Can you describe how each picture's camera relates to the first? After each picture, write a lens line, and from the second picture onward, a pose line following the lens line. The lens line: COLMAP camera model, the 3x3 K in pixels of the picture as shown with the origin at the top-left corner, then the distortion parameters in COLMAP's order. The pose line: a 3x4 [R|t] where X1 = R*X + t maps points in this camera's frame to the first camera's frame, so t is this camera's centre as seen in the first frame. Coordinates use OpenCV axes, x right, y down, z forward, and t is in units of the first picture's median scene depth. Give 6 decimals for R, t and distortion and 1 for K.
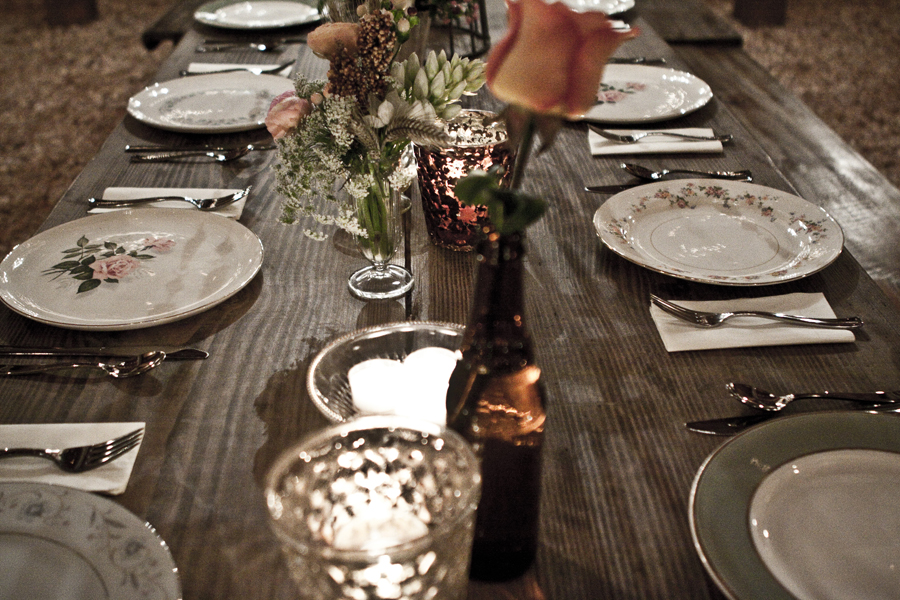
lens RADIAL K [[1003.1, 0, 448.4], [0, 1003.1, 300.7], [0, 0, 1]] dist [-0.090888, 0.000000]
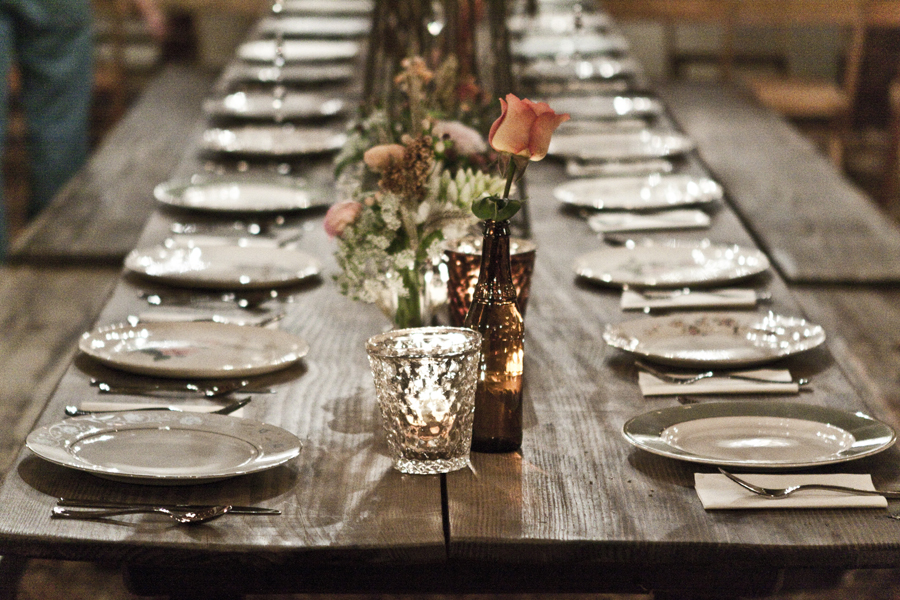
lens RADIAL K [[2737.4, 0, 449.2], [0, 2737.4, 303.0], [0, 0, 1]] dist [0.312090, 0.000000]
pose [[0.999664, 0.017331, -0.019256, 0.039642], [-0.022338, 0.953114, -0.301785, 0.983755], [0.013123, 0.302114, 0.953181, -2.317520]]
